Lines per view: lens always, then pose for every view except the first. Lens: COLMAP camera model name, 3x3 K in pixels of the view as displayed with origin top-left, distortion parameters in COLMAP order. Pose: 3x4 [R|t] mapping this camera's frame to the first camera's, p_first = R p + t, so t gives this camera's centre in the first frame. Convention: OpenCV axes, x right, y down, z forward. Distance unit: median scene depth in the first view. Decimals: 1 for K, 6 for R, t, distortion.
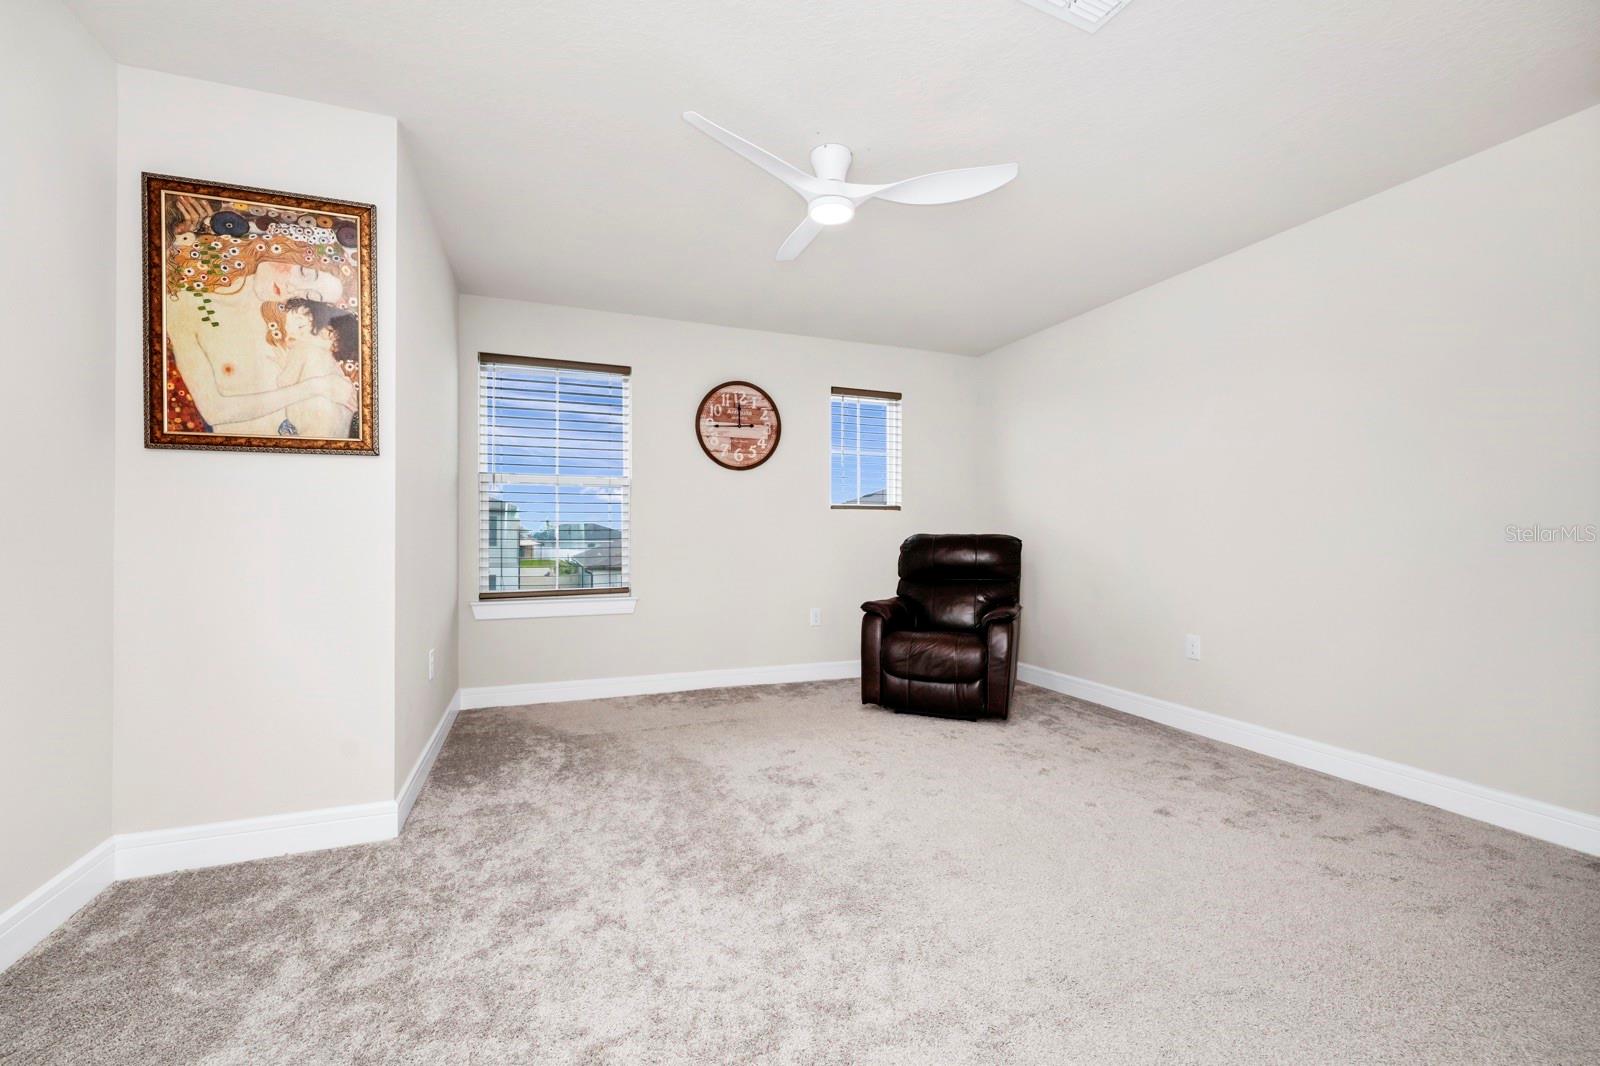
lens RADIAL K [[661.8, 0, 800.1], [0, 661.8, 542.5], [0, 0, 1]] dist [-0.000510, -0.000111]
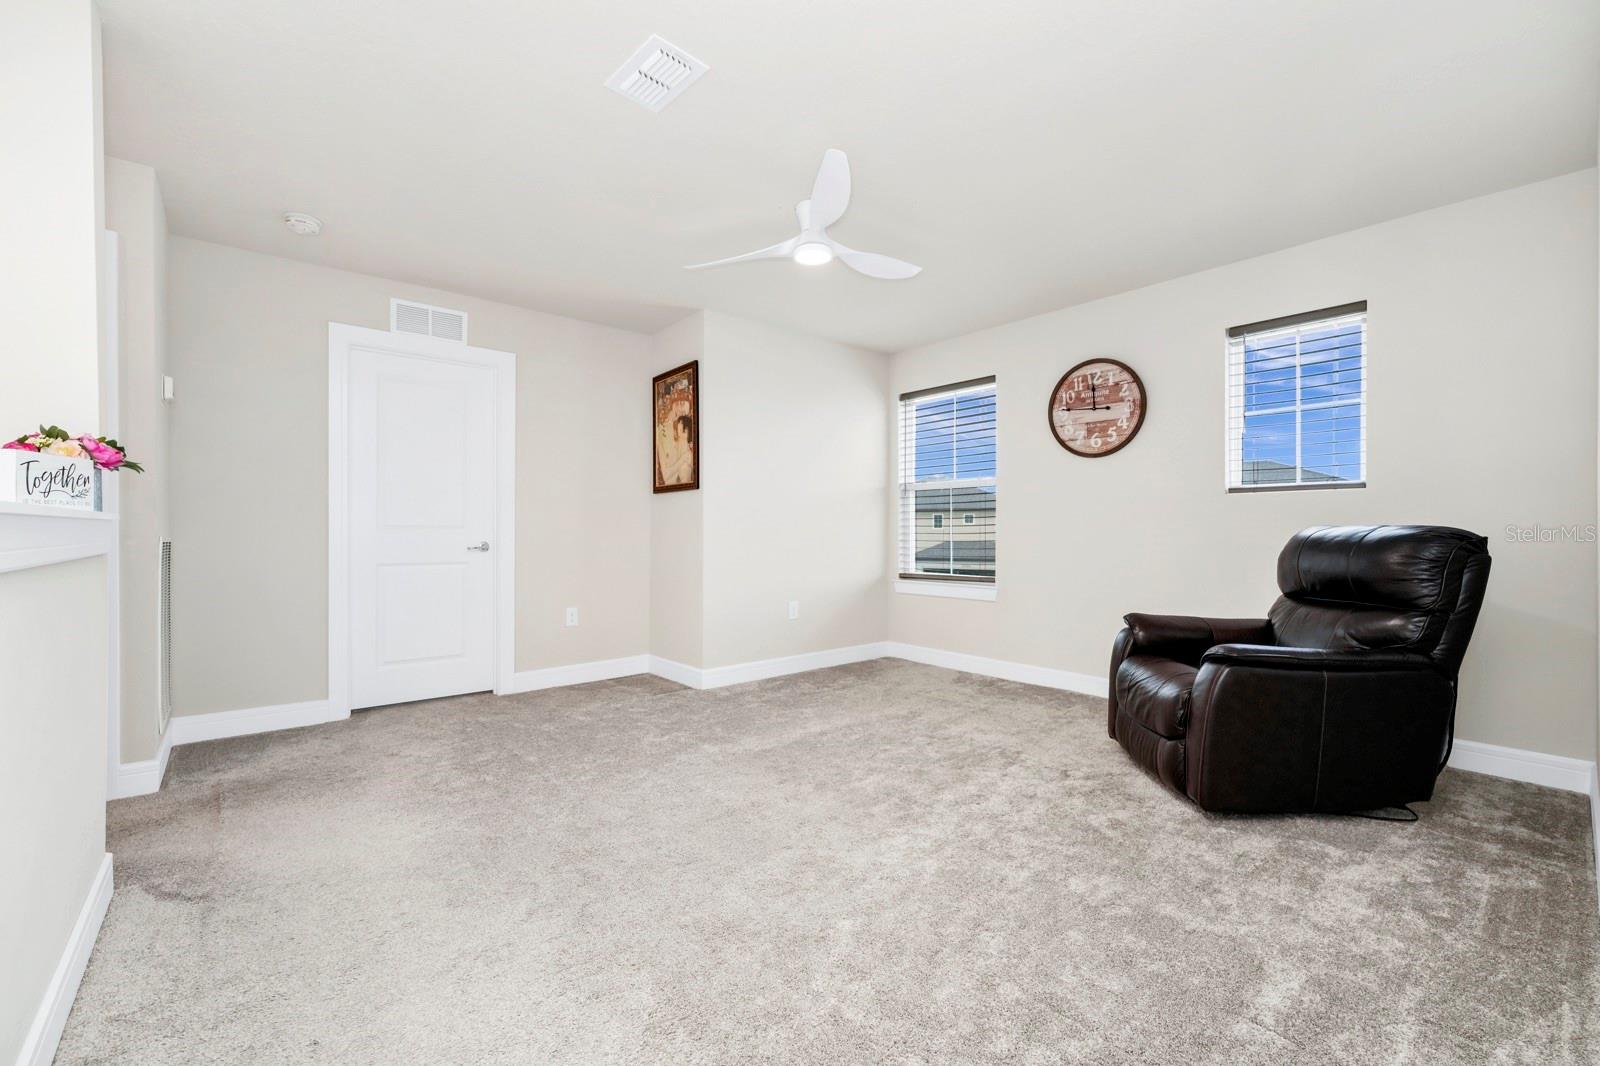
lens RADIAL K [[656.6, 0, 796.6], [0, 656.6, 533.4], [0, 0, 1]] dist [0.001186, -0.000010]
pose [[0.329426, 0.004563, -0.944170, 0.626323], [-0.005427, 0.999981, 0.002939, -0.005694], [0.944166, 0.004155, 0.329445, 0.321528]]
